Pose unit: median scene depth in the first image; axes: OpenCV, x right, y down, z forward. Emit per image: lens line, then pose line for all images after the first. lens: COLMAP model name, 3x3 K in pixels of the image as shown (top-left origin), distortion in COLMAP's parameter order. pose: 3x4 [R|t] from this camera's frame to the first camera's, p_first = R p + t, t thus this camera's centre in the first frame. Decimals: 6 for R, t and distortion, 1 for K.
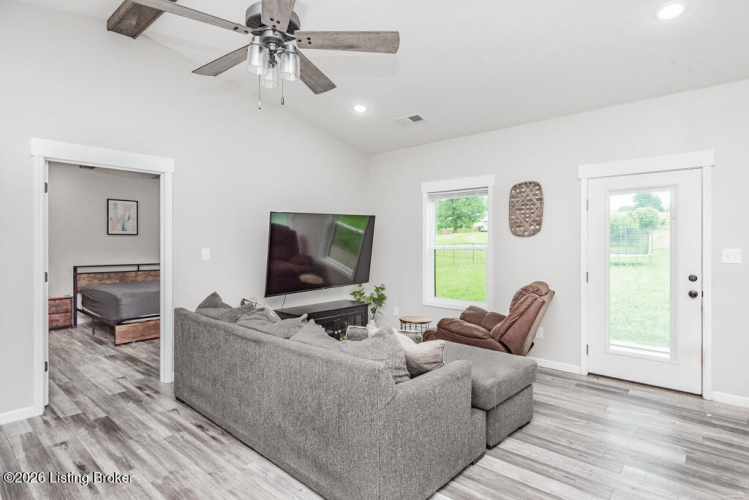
lens RADIAL K [[407.9, 0, 374.1], [0, 407.9, 245.2], [0, 0, 1]] dist [0.029881, 0.000788]
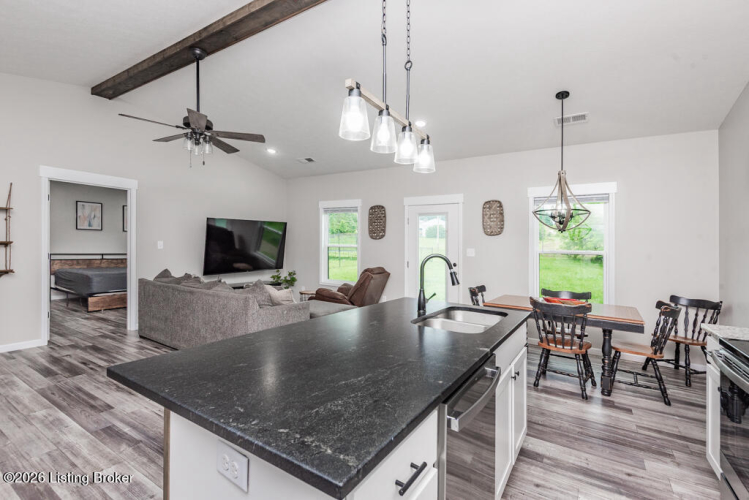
lens RADIAL K [[345.6, 0, 373.6], [0, 345.6, 260.0], [0, 0, 1]] dist [0.004433, -0.000133]
pose [[0.986642, 0.018437, 0.161858, 0.132532], [-0.024763, 0.999003, 0.037156, 0.009334], [-0.161011, -0.040667, 0.986114, -0.320836]]
